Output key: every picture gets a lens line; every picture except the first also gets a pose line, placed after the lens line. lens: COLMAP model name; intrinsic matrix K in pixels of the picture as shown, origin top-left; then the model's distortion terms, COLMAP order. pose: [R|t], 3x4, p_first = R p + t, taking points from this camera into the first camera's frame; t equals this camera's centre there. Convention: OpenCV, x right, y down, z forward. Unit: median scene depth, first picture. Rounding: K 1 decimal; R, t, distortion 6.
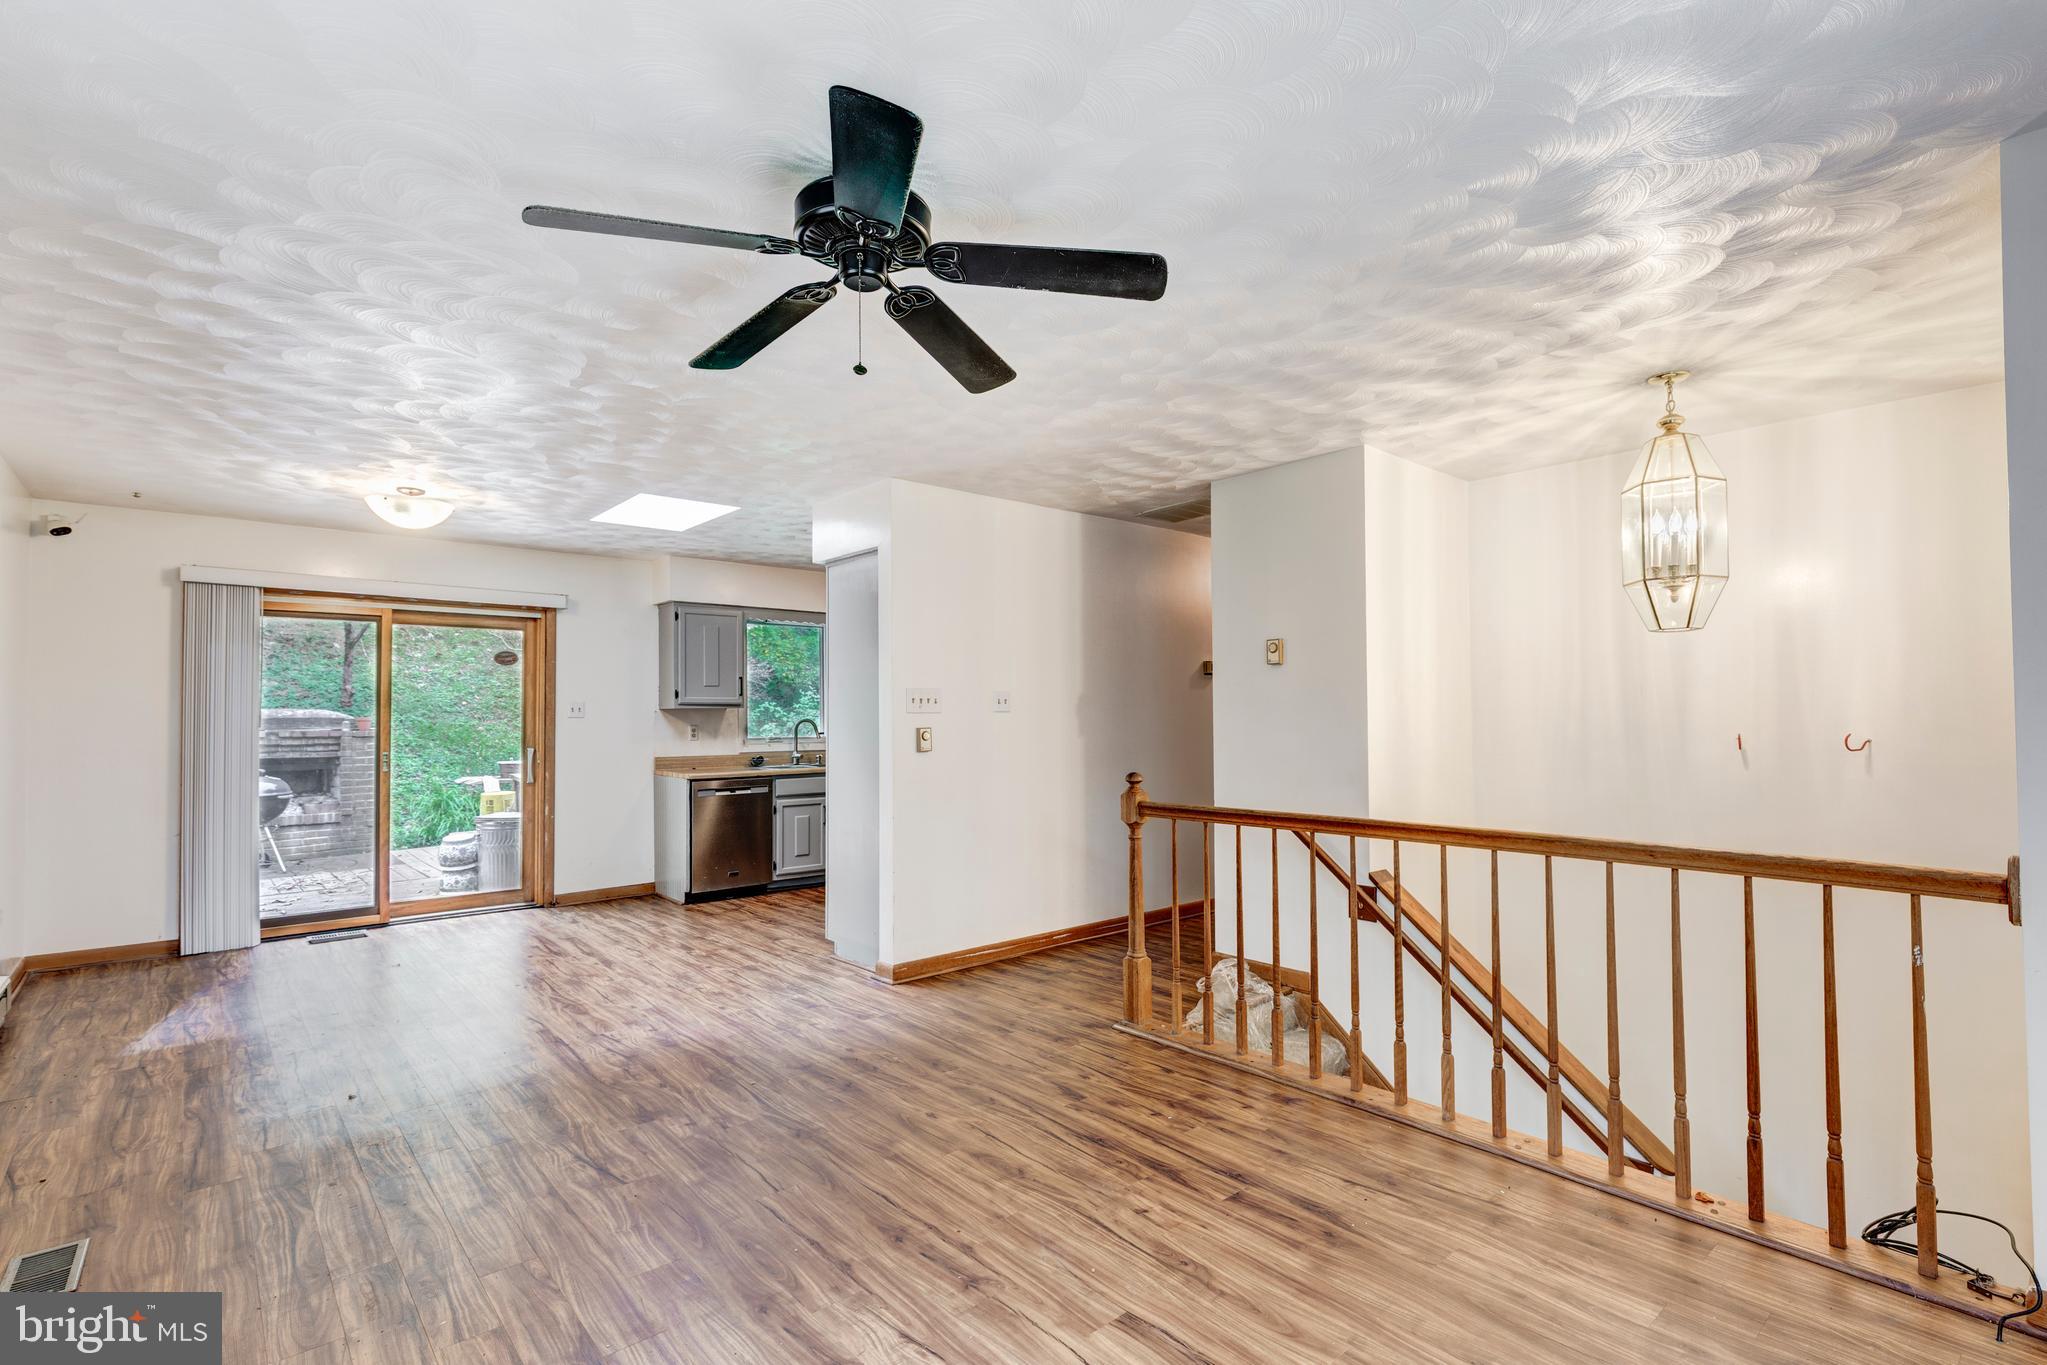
lens RADIAL K [[927.2, 0, 928.4], [0, 927.2, 694.0], [0, 0, 1]] dist [0.000179, -0.000043]
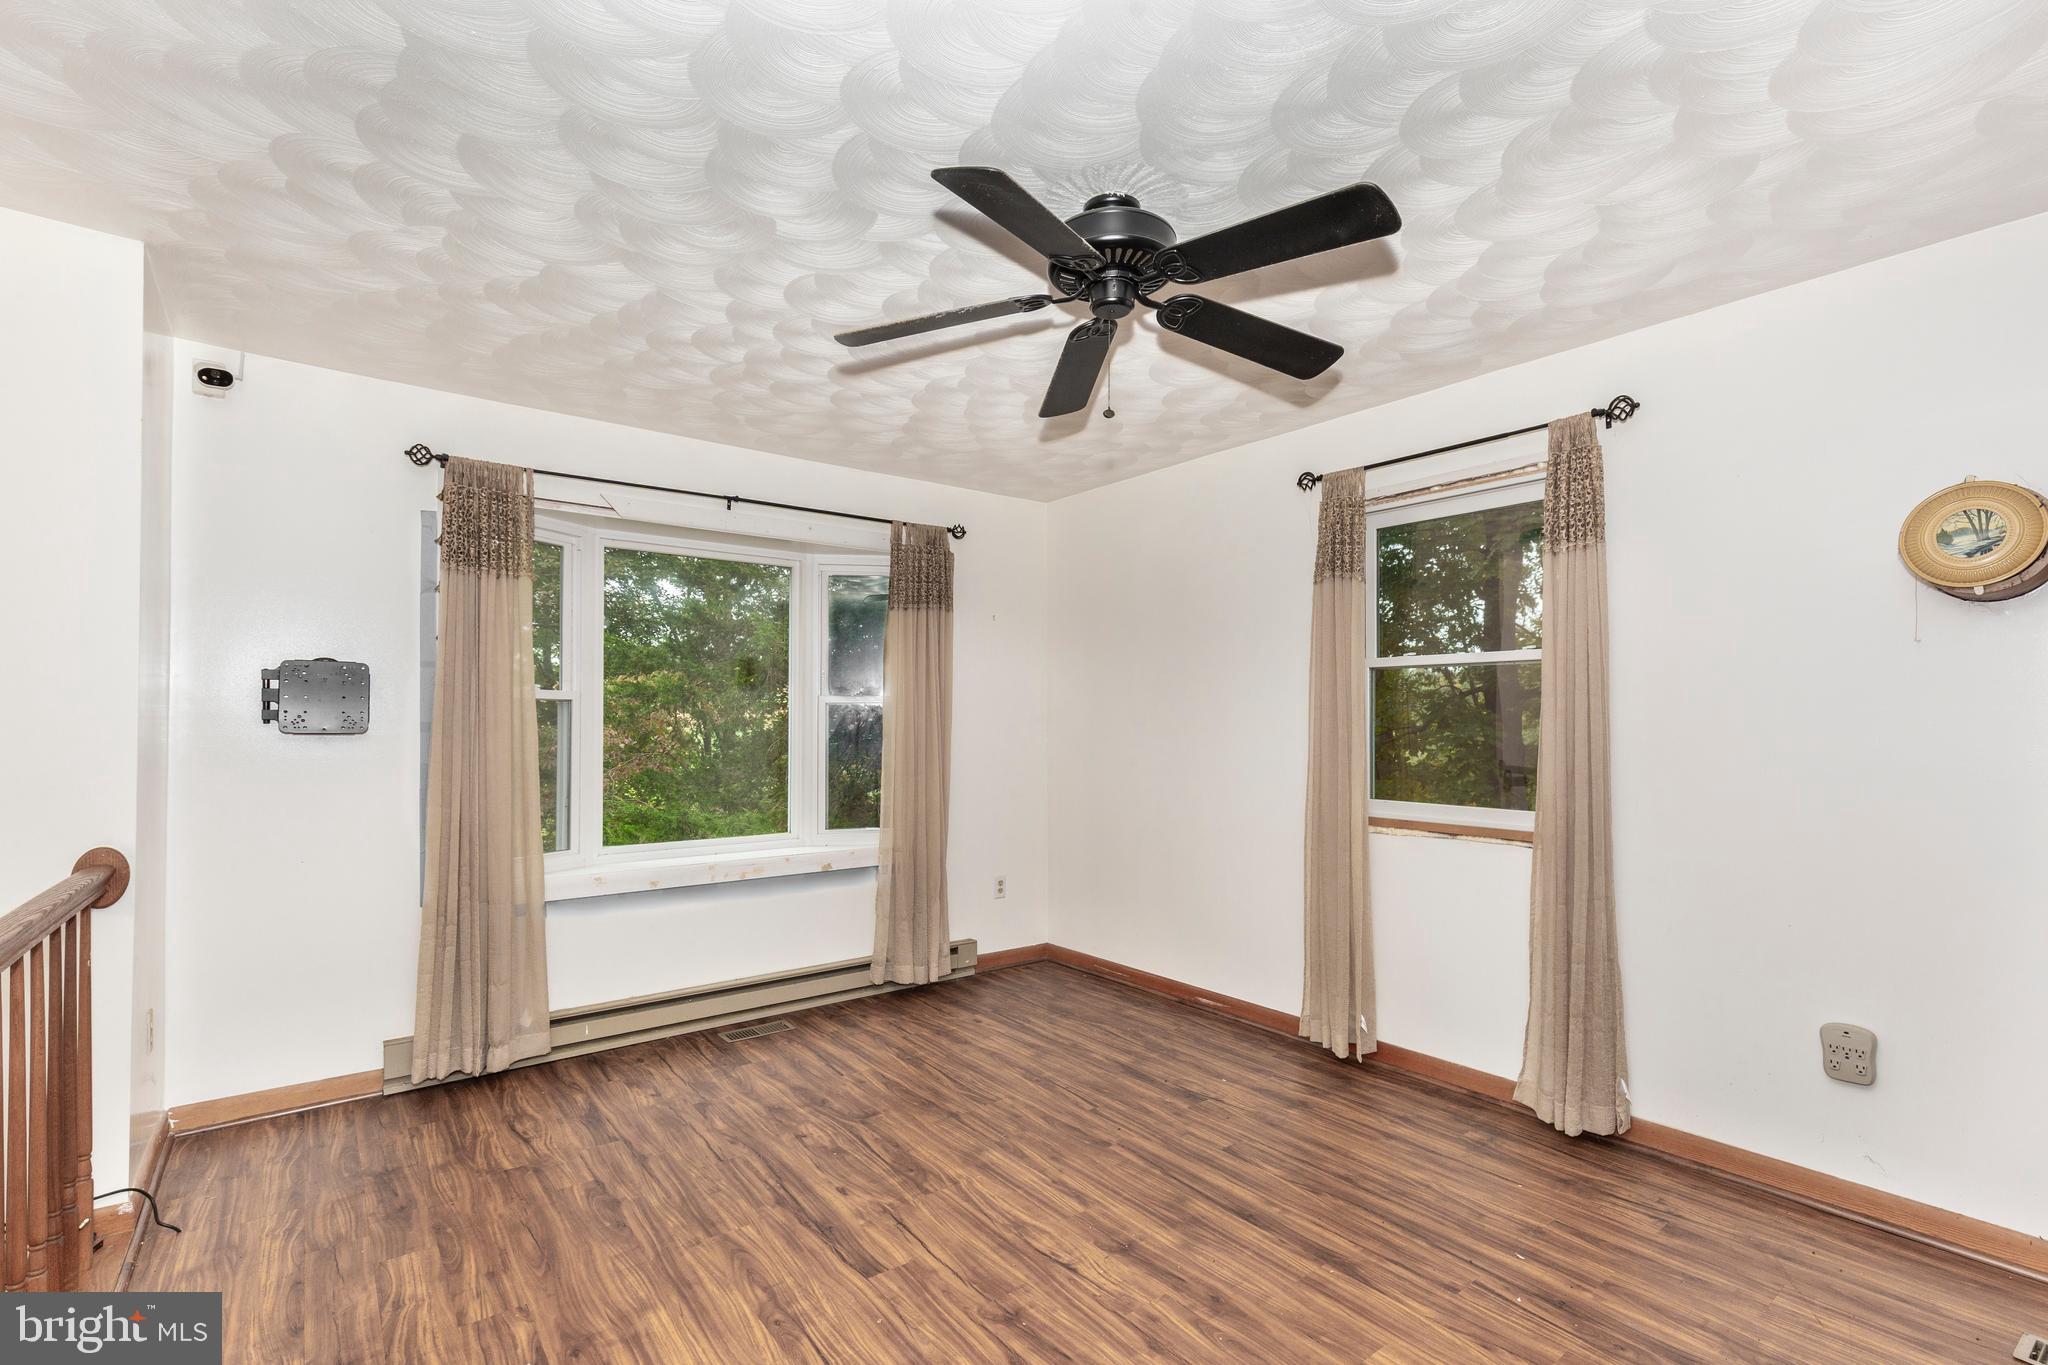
lens RADIAL K [[926.3, 0, 982.7], [0, 926.3, 727.5], [0, 0, 1]] dist [0.000241, 0.000110]
pose [[-0.999904, 0.004531, 0.013122, 0.027130], [0.004285, 0.999817, -0.018661, 0.021977], [-0.013204, -0.018603, -0.999740, 0.874197]]
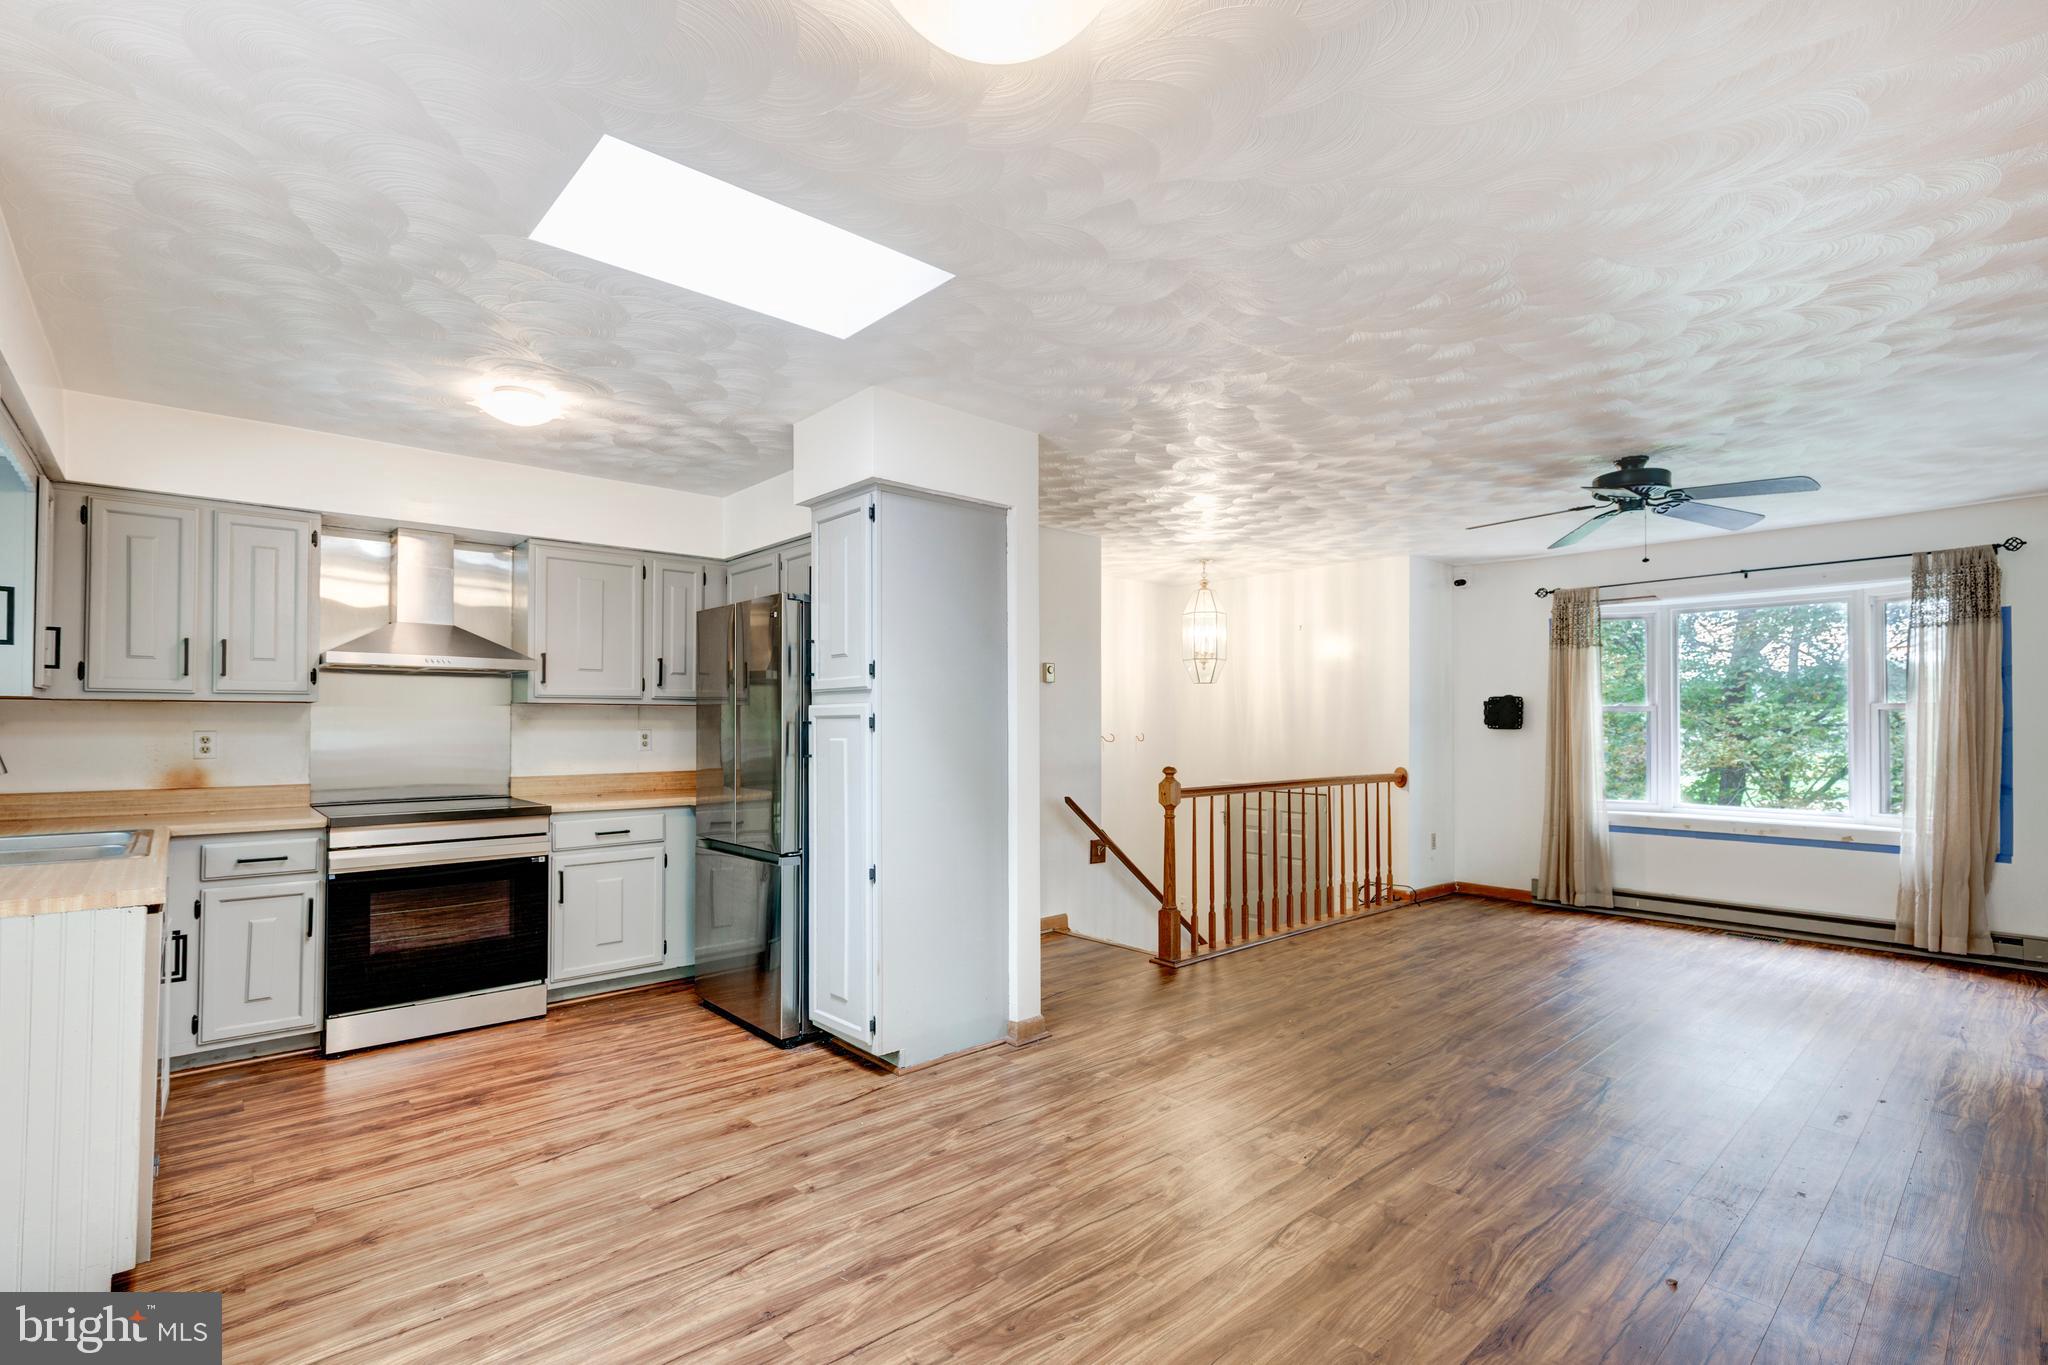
lens RADIAL K [[955.5, 0, 1044.9], [0, 955.5, 712.2], [0, 0, 1]] dist [0.009119, -0.000746]
pose [[-0.078957, 0.018831, 0.996700, -0.887879], [-0.026734, 0.999422, -0.021000, 0.036009], [-0.996519, -0.028304, -0.078408, 1.050143]]
